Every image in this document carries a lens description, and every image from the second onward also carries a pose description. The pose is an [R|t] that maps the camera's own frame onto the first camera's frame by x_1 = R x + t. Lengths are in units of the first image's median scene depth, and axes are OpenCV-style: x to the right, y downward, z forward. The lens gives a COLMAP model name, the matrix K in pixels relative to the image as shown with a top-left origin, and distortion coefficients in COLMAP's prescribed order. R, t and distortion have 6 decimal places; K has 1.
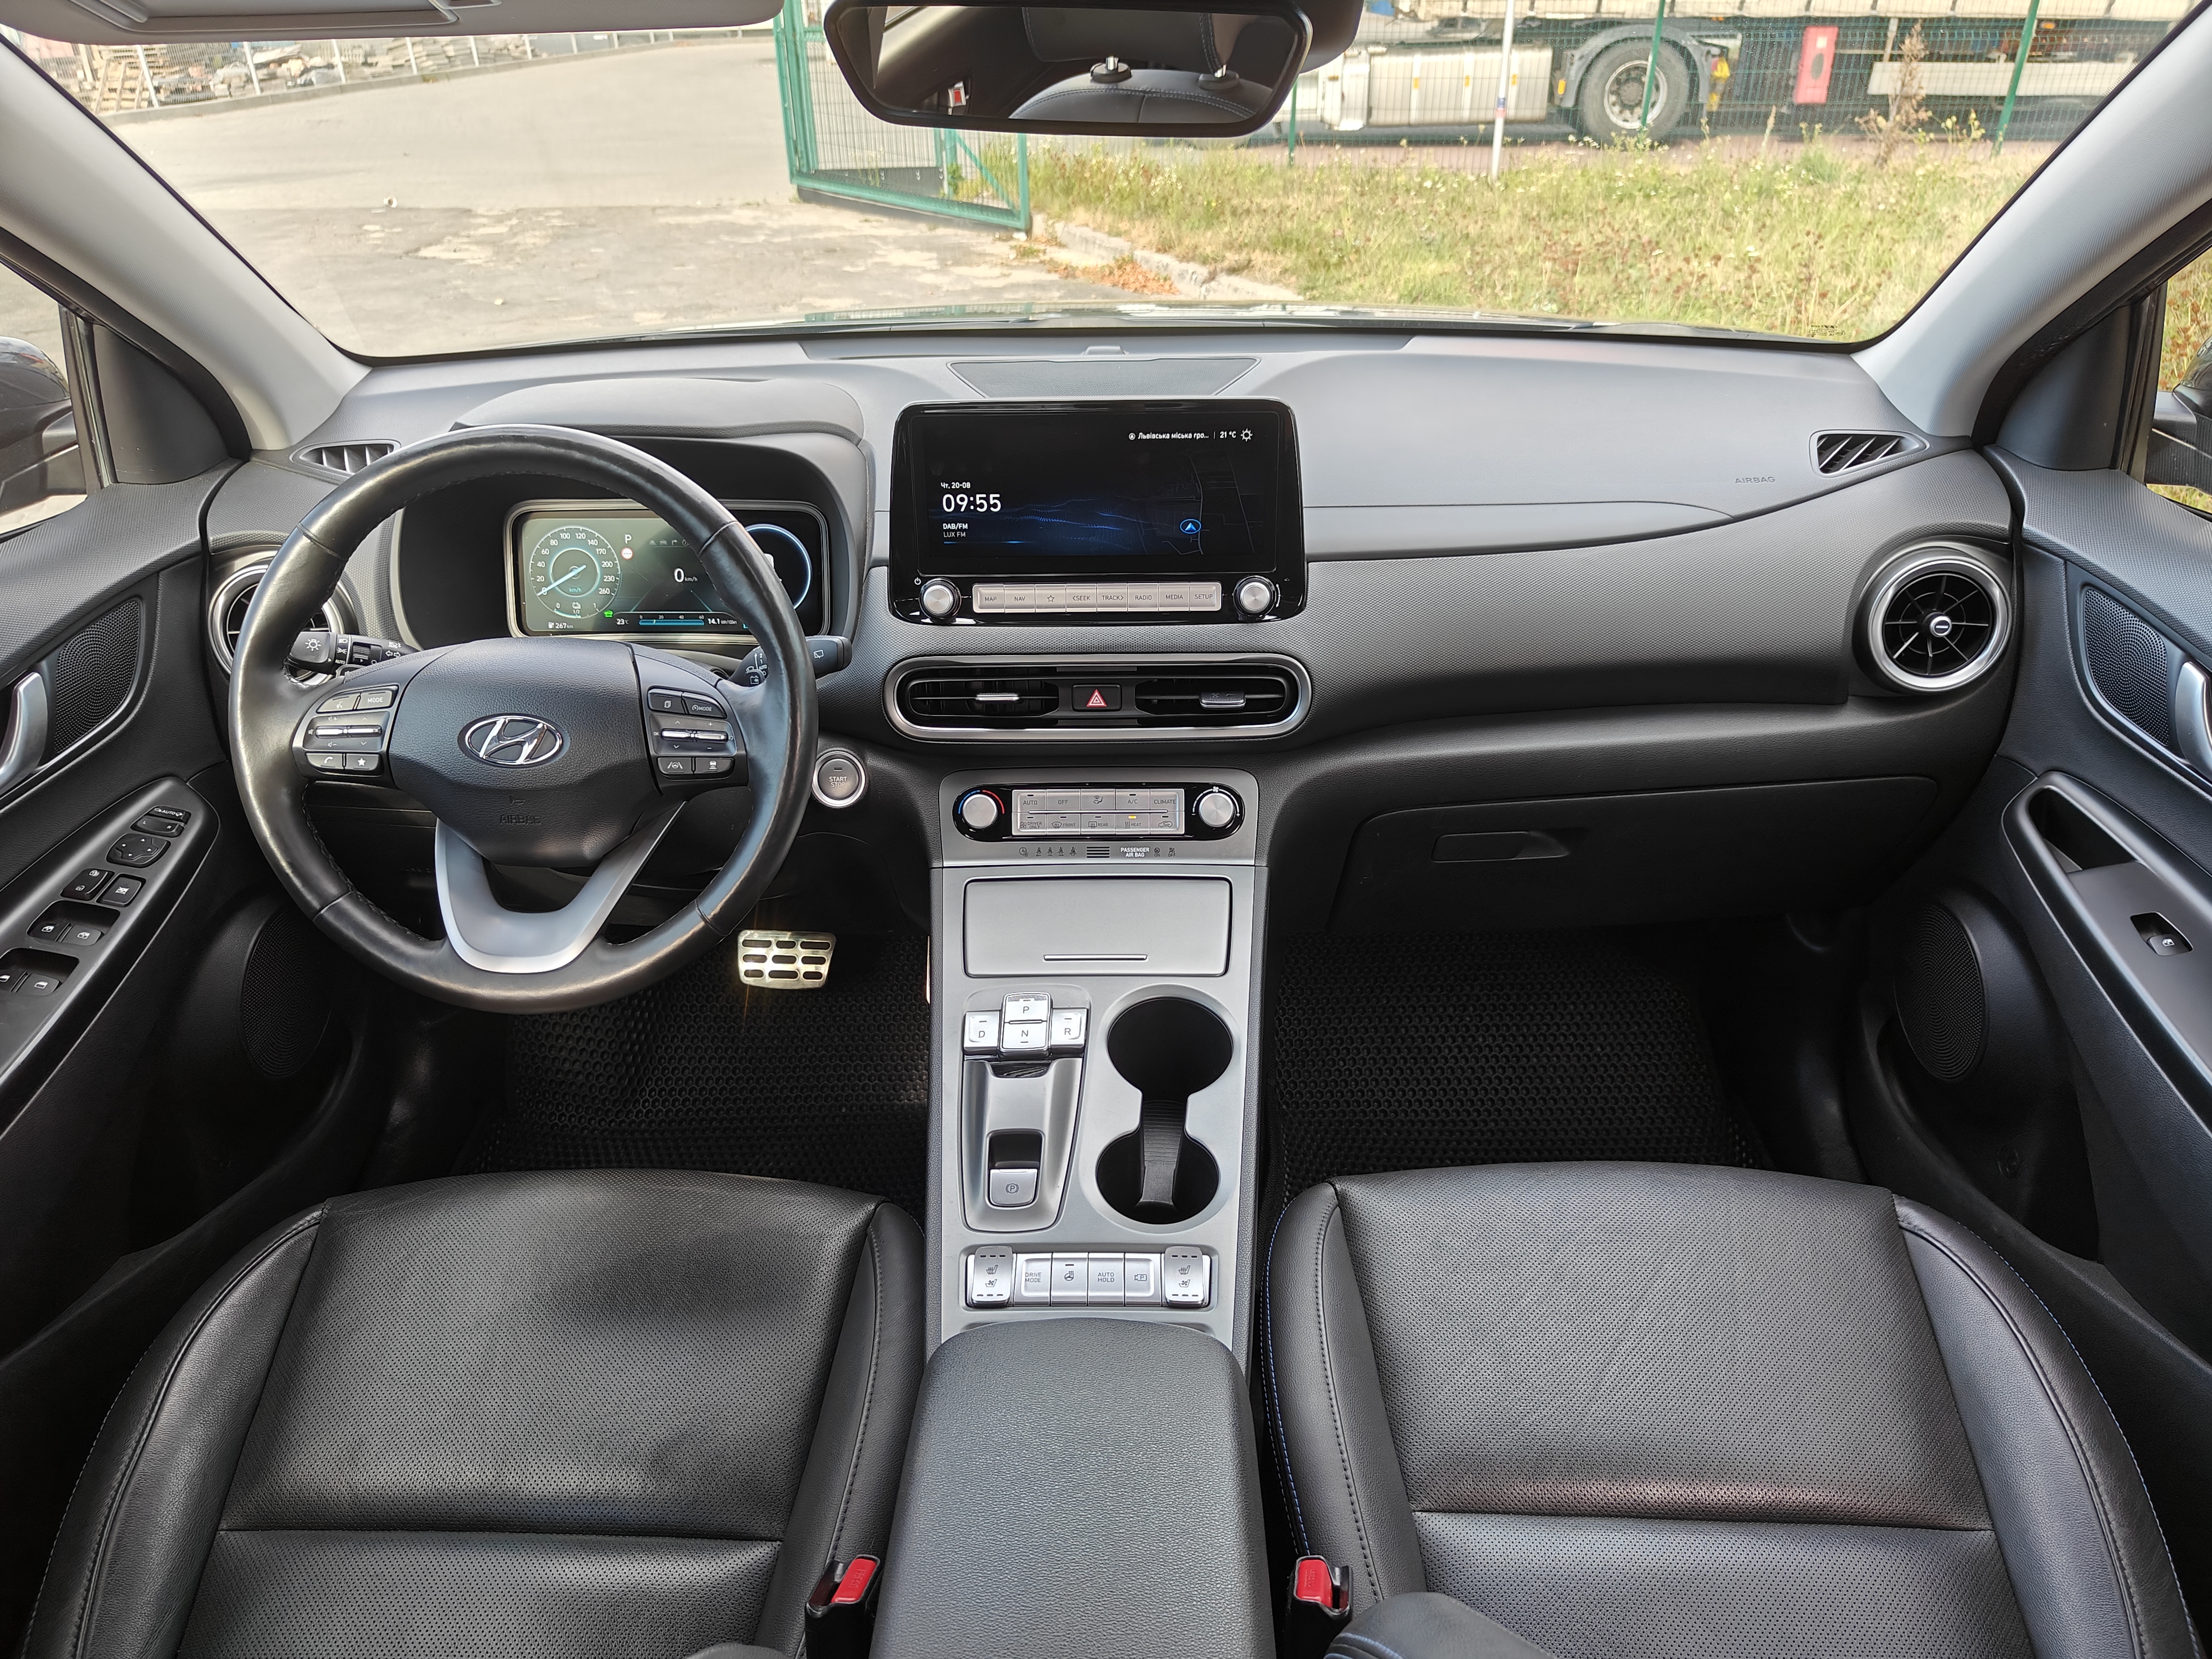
lens RADIAL K [[1529.7, 0, 1106.0], [0, 1529.7, 829.5], [0, 0, 1]] dist [0.022413, -0.019199]
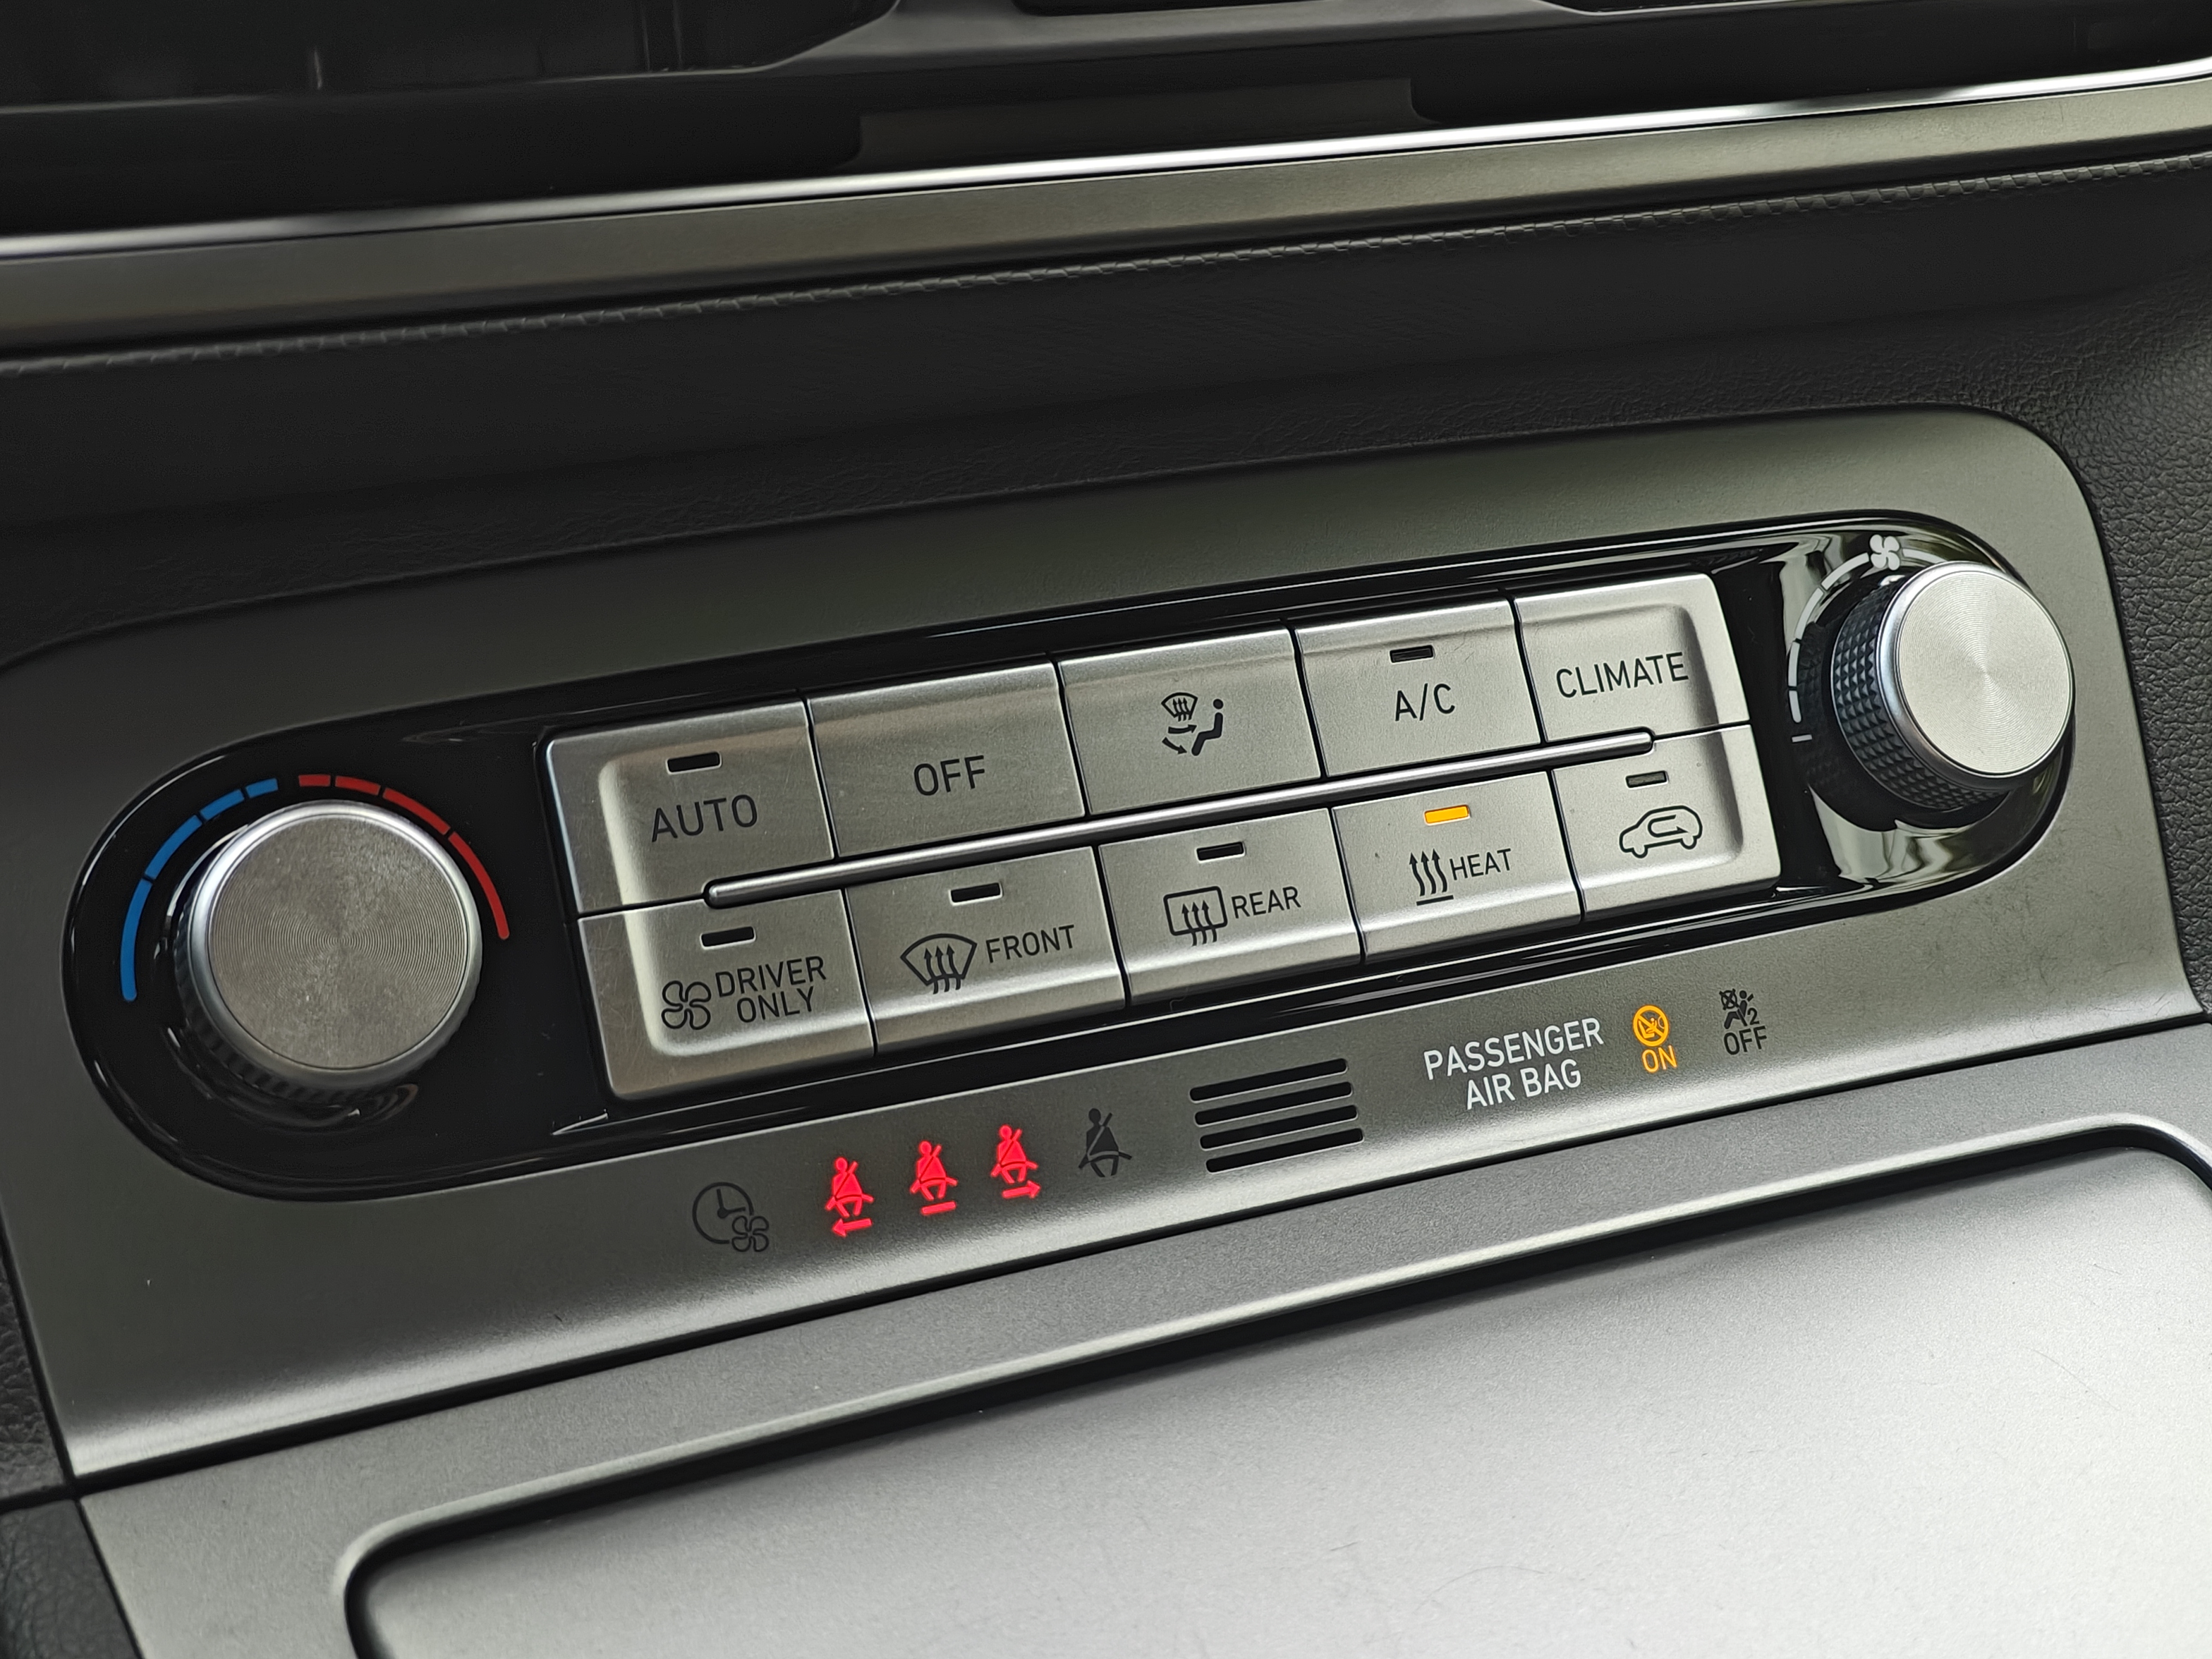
lens RADIAL K [[3129.6, 0, 1106.0], [0, 3129.6, 829.5], [0, 0, 1]] dist [-0.019714, -0.128769]
pose [[0.902634, -0.141223, 0.406581, -0.127425], [0.162321, 0.986580, -0.017680, -0.006817], [-0.398628, 0.081955, 0.913444, 0.771567]]
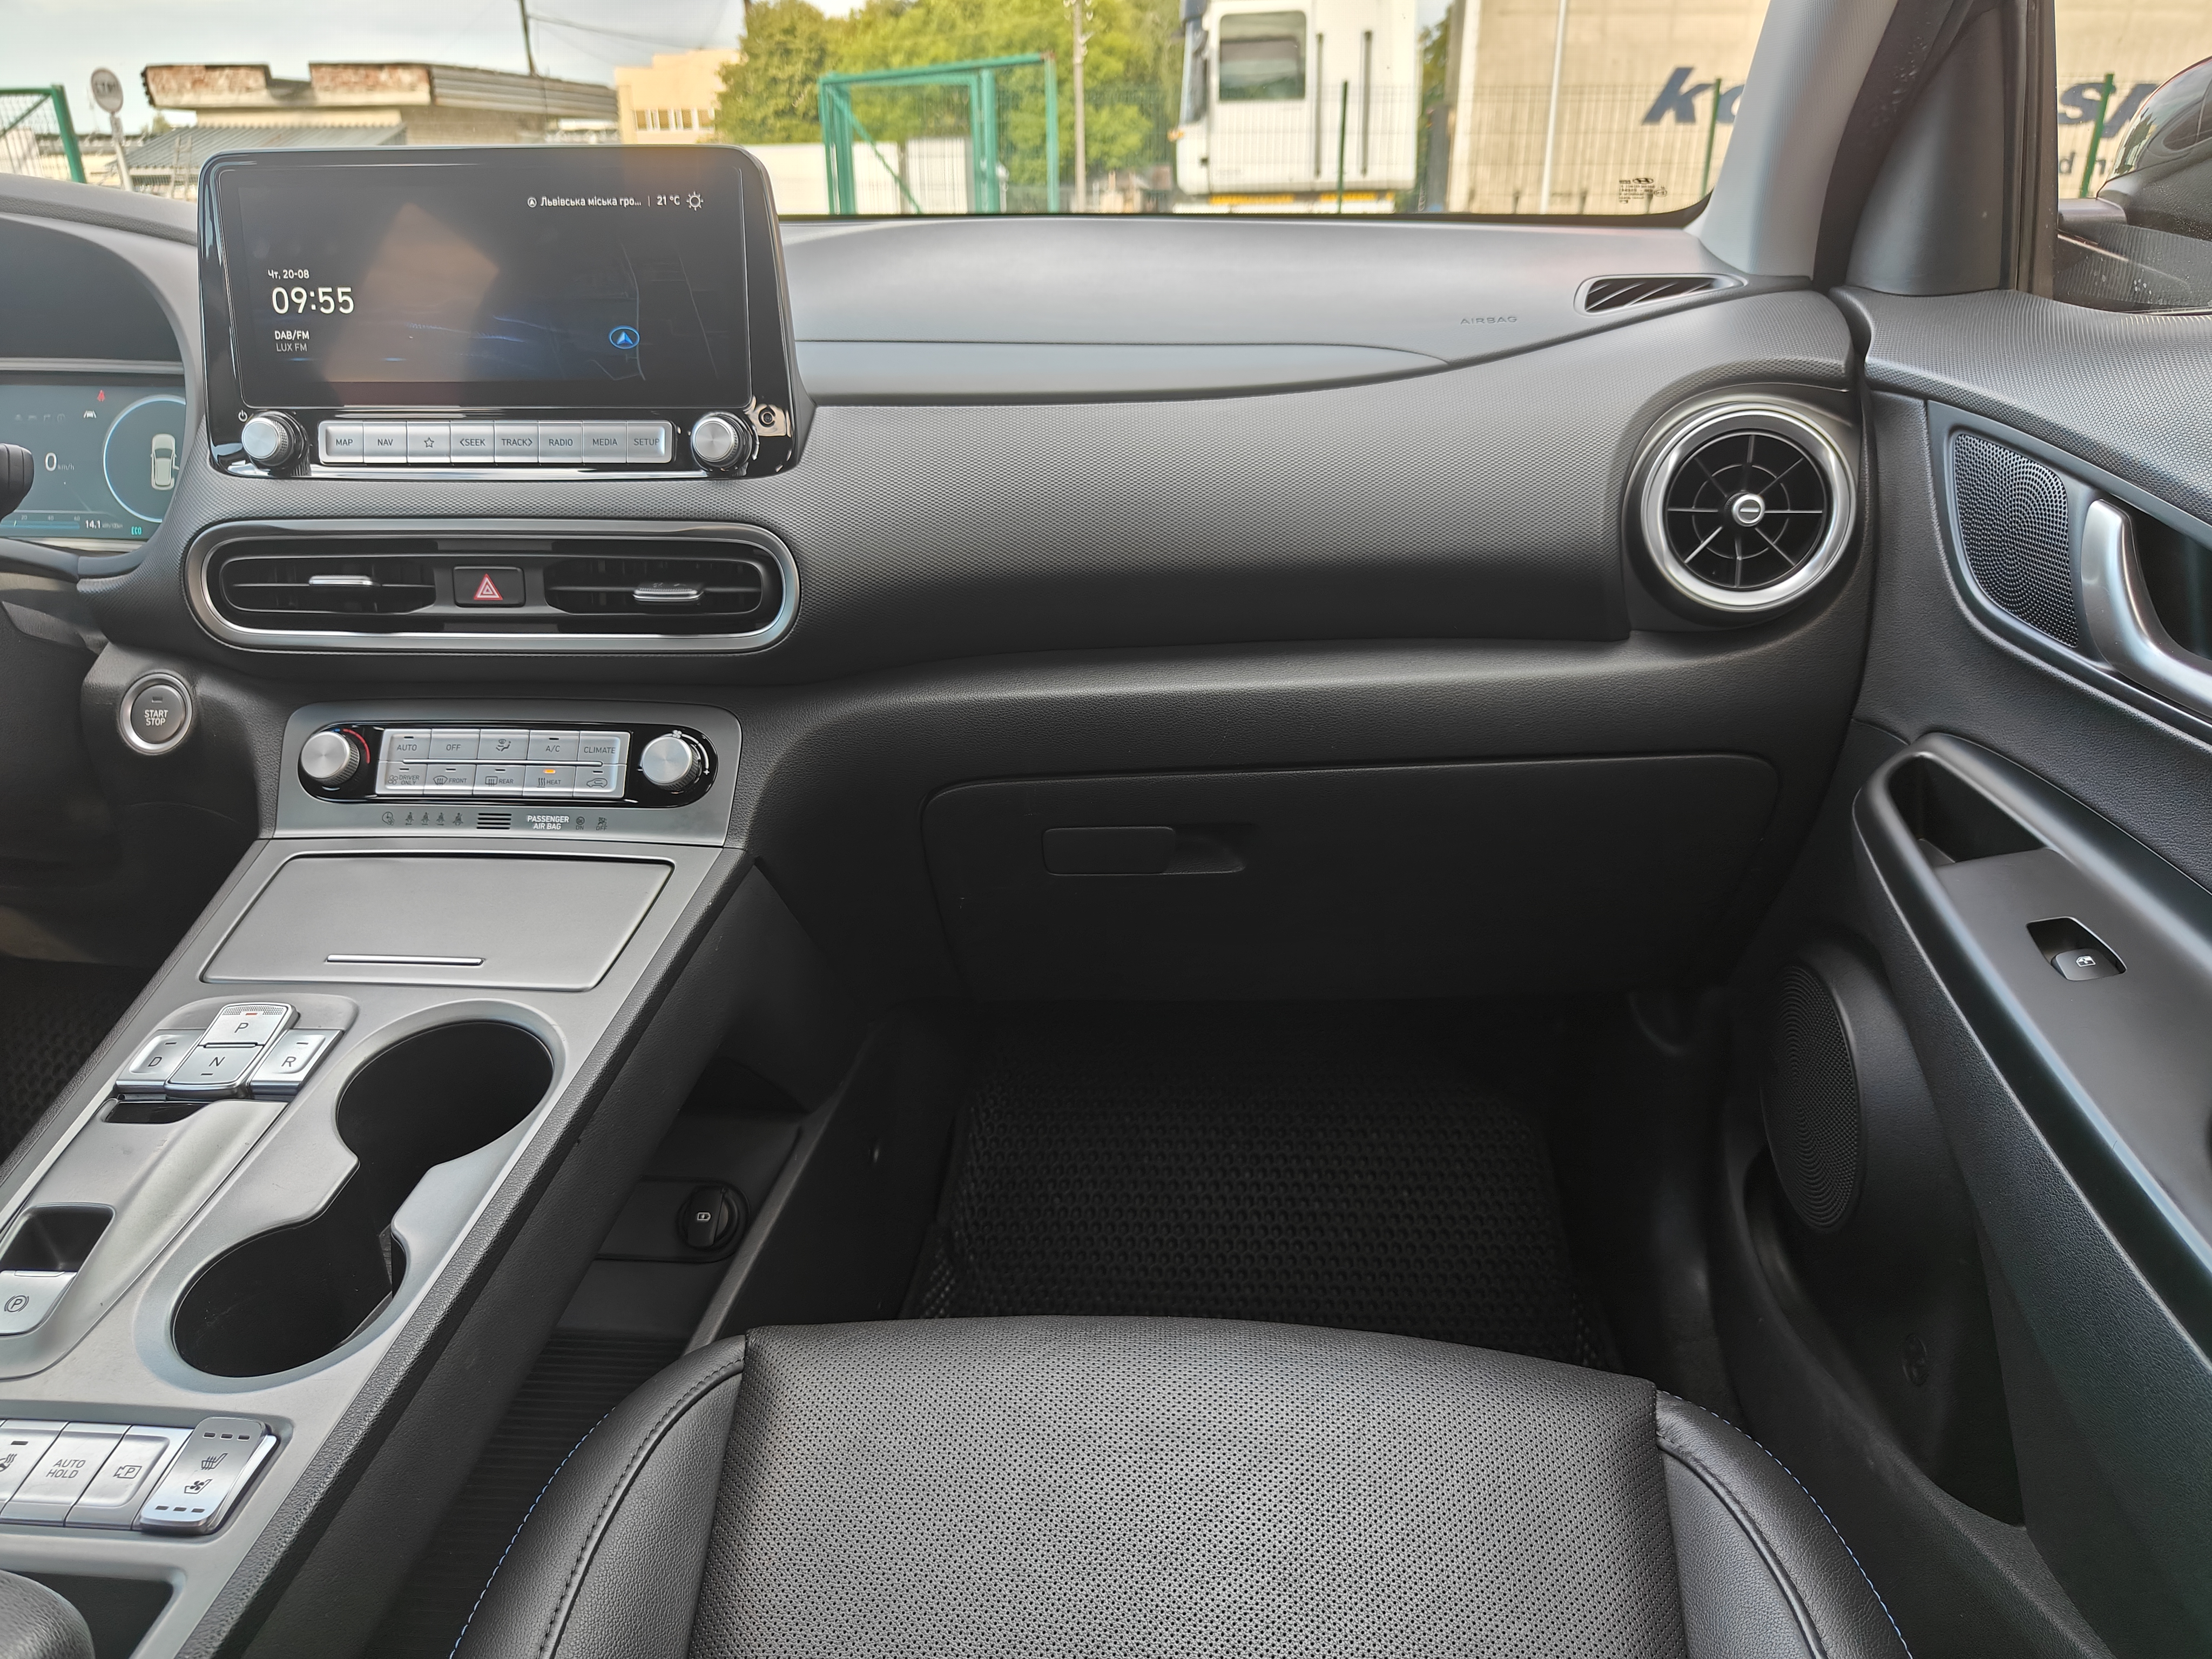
lens RADIAL K [[1538.9, 0, 1106.0], [0, 1538.9, 829.5], [0, 0, 1]] dist [0.007708, -0.005526]
pose [[0.998564, 0.026879, -0.046337, 0.301180], [-0.032404, 0.991884, -0.122949, 0.095322], [0.042656, 0.124274, 0.991331, 0.346398]]
